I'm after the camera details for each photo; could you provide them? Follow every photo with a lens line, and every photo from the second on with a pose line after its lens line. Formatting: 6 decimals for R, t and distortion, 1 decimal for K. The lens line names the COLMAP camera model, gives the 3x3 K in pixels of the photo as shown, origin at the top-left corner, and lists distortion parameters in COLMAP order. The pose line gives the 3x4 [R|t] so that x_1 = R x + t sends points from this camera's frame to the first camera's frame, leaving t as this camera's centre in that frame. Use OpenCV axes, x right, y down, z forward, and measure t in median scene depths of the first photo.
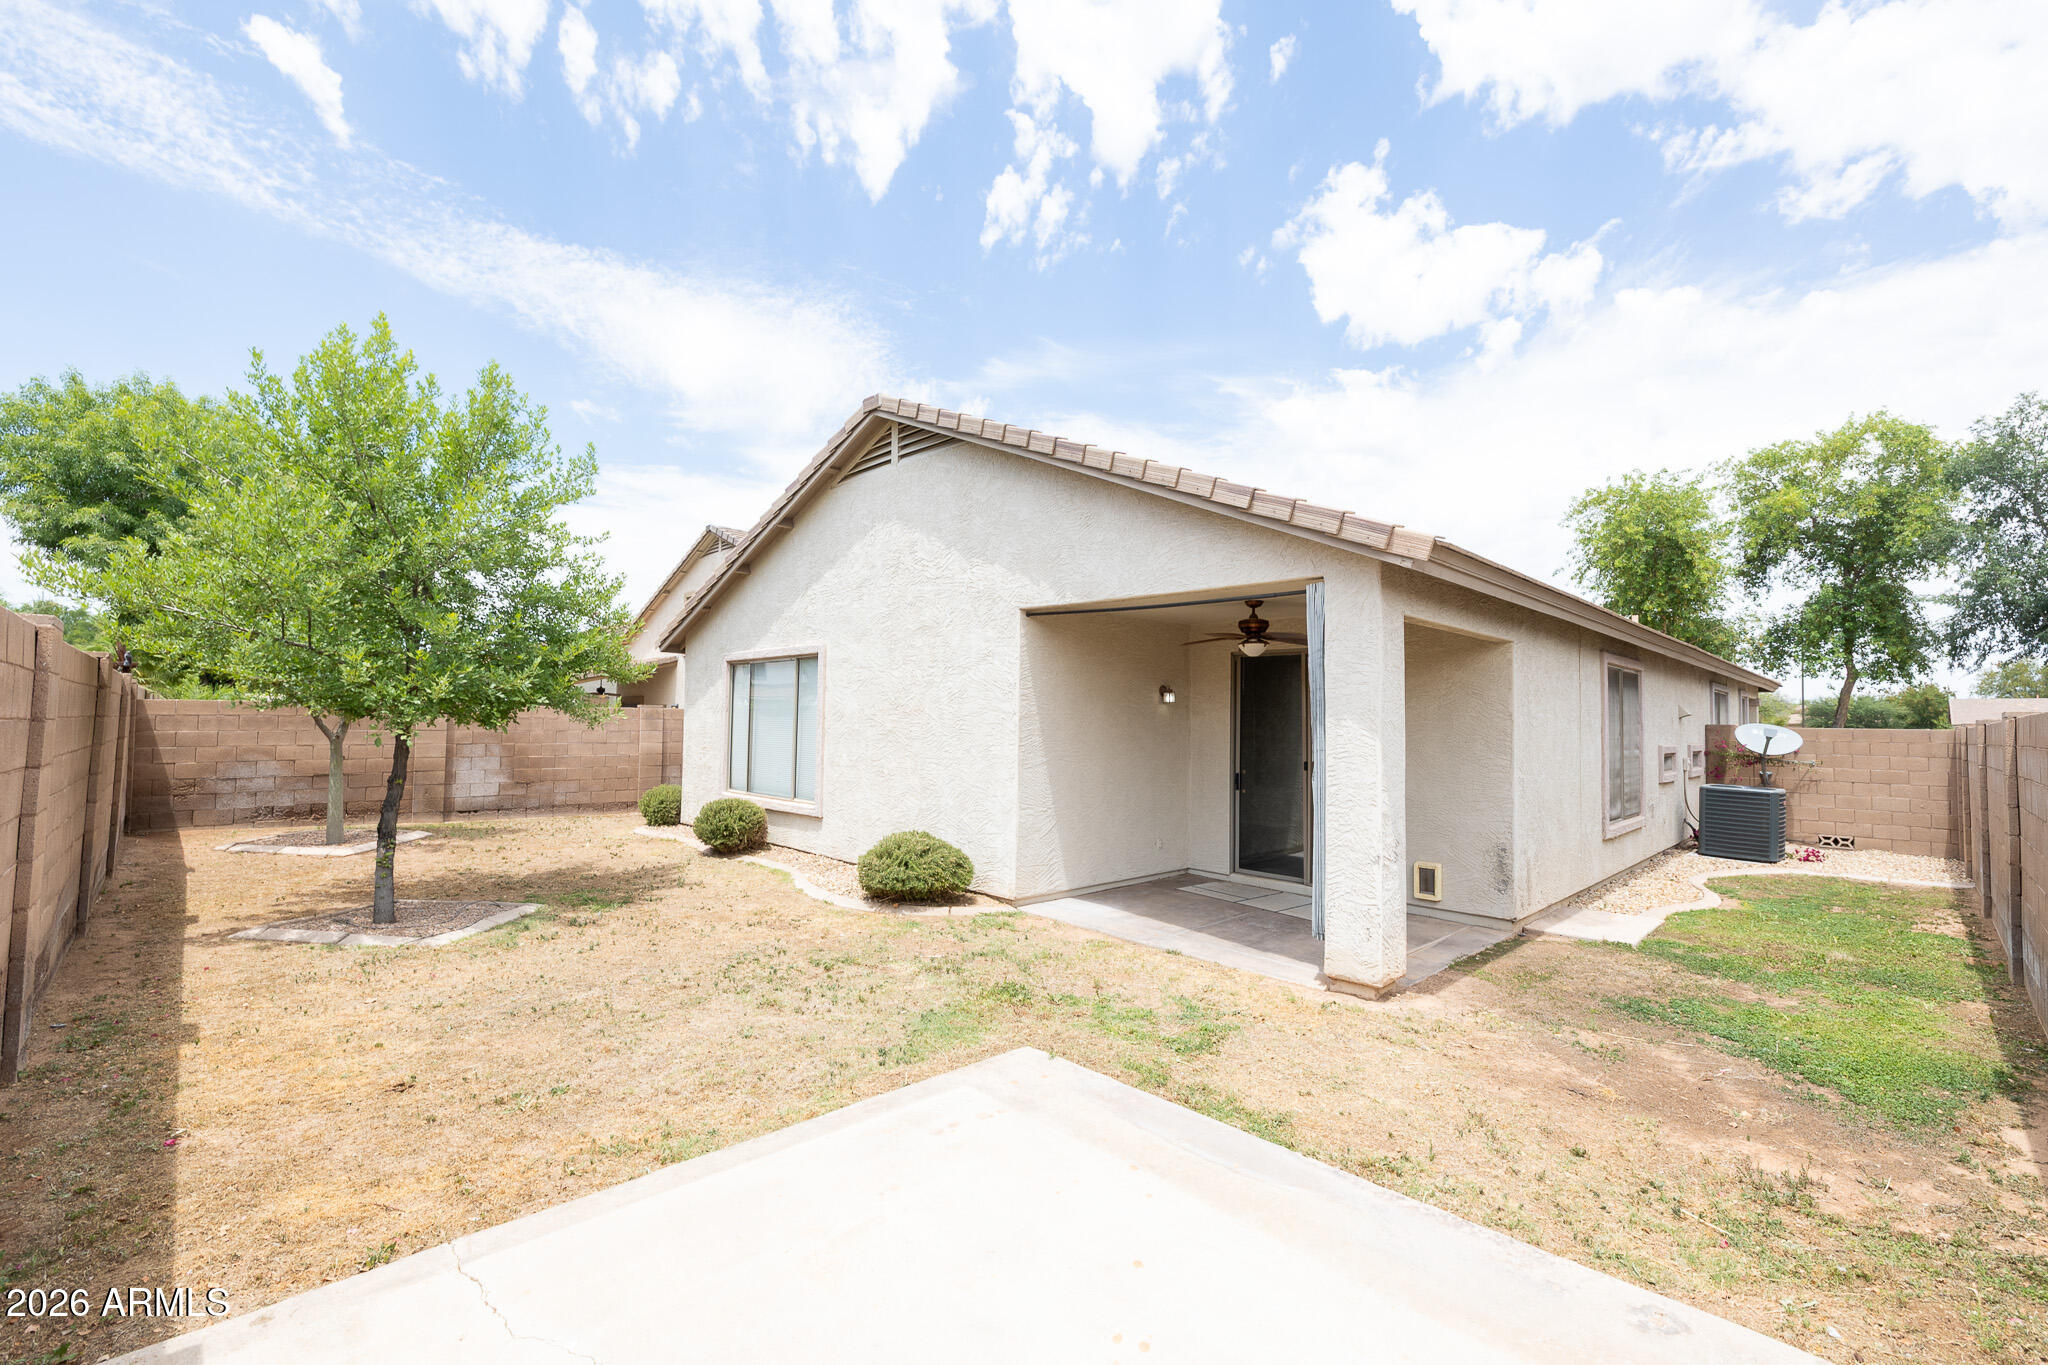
lens RADIAL K [[855.2, 0, 1024.0], [0, 855.2, 682.5], [0, 0, 1]] dist [-0.001841, 0.000078]
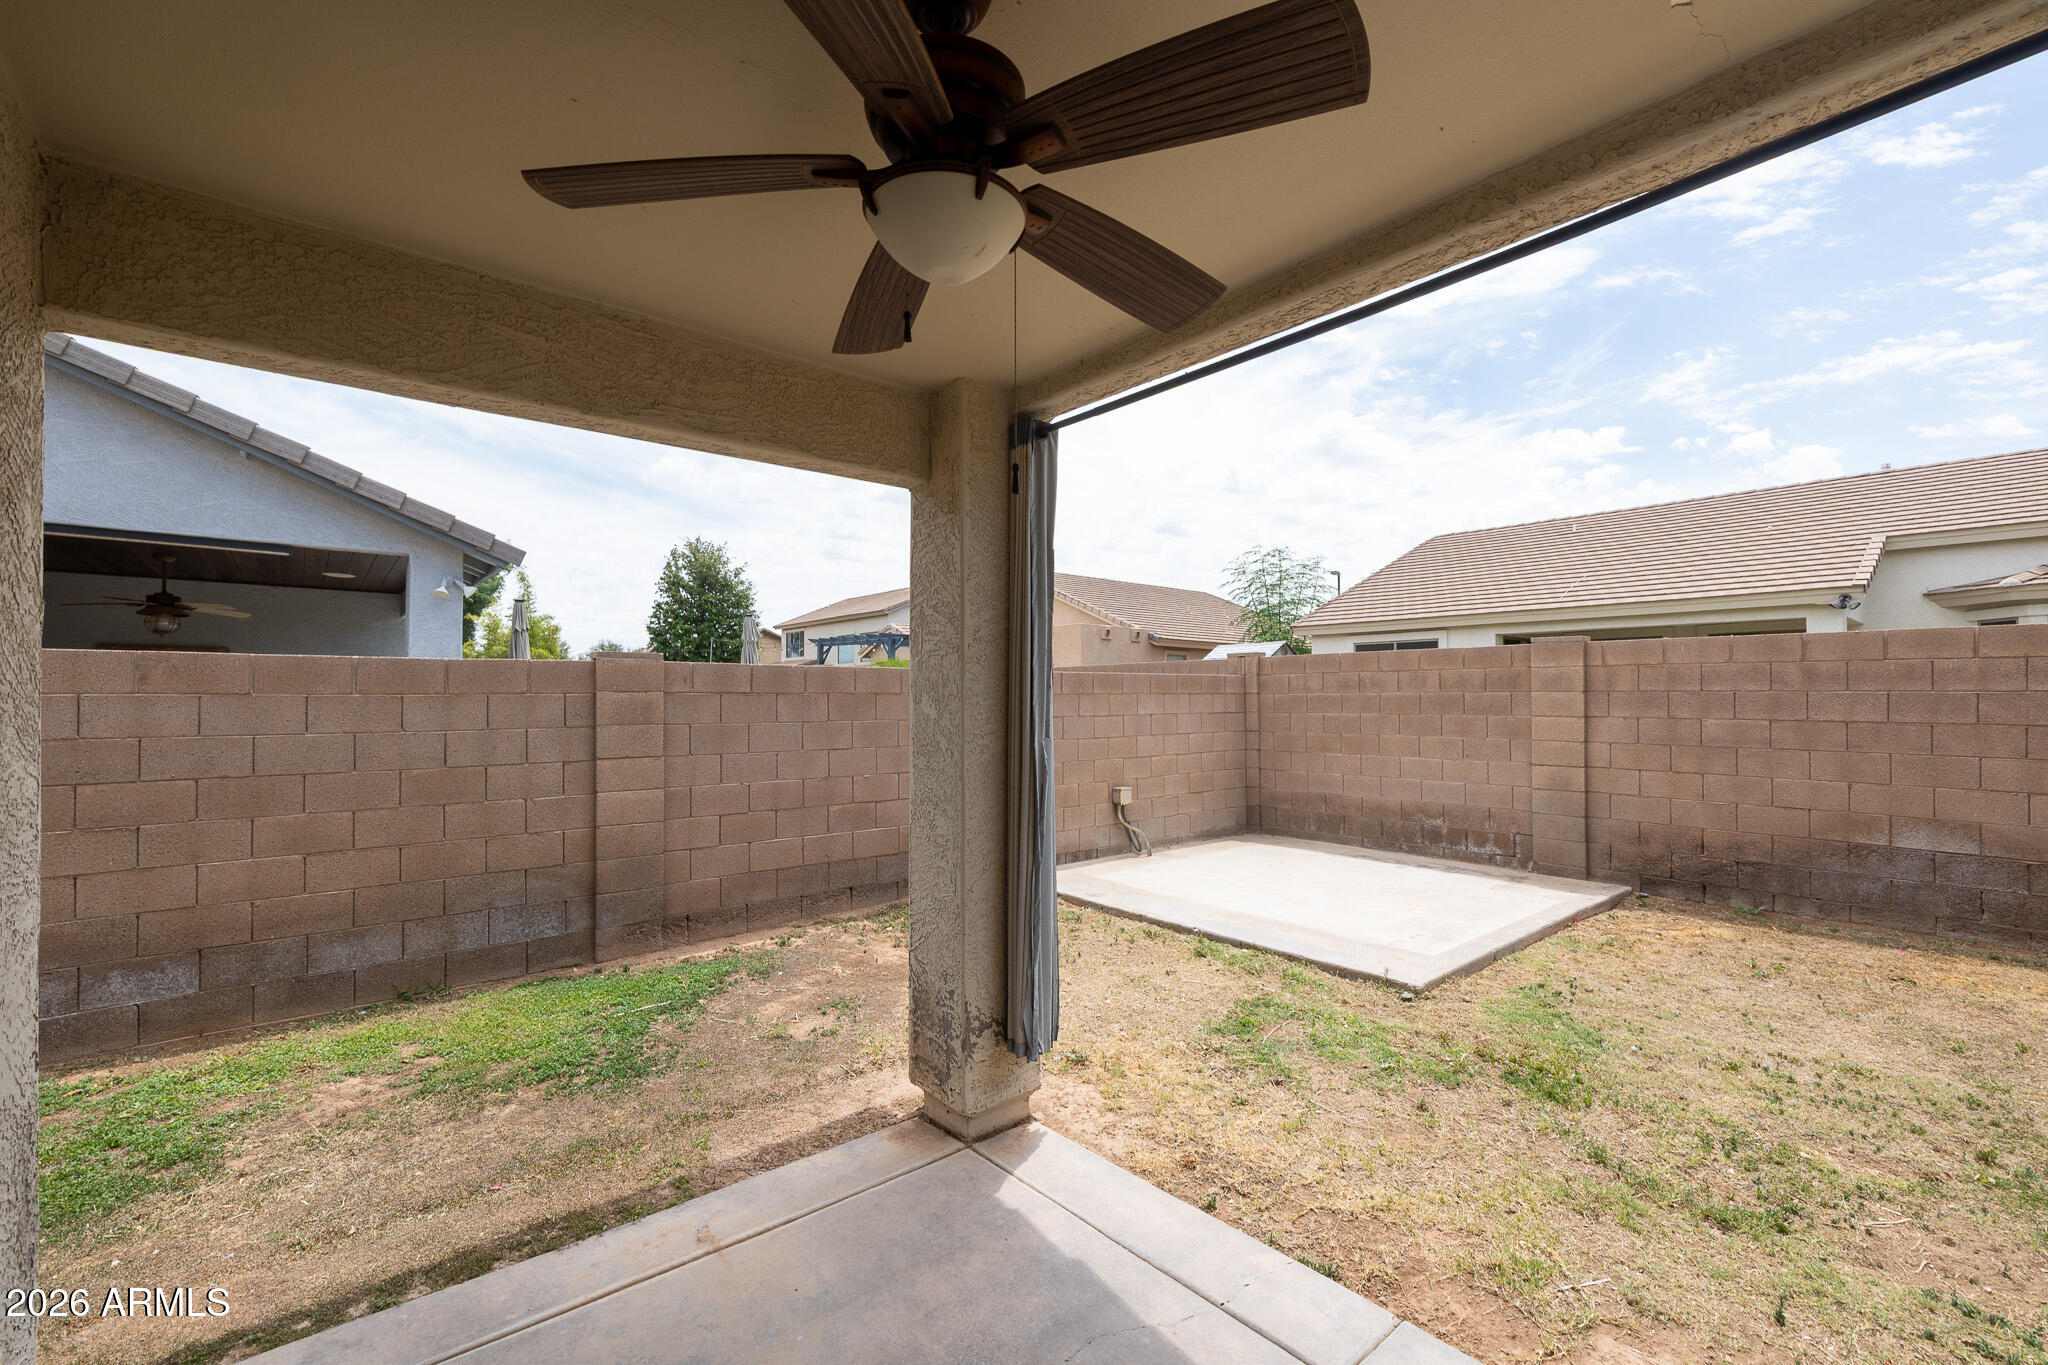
lens RADIAL K [[855.2, 0, 1024.0], [0, 855.2, 682.5], [0, 0, 1]] dist [-0.001841, 0.000078]
pose [[-0.997175, -0.010114, 0.074434, 0.216529], [-0.014773, 0.997948, -0.062305, 0.063794], [-0.073652, -0.063229, -0.995278, 1.098100]]
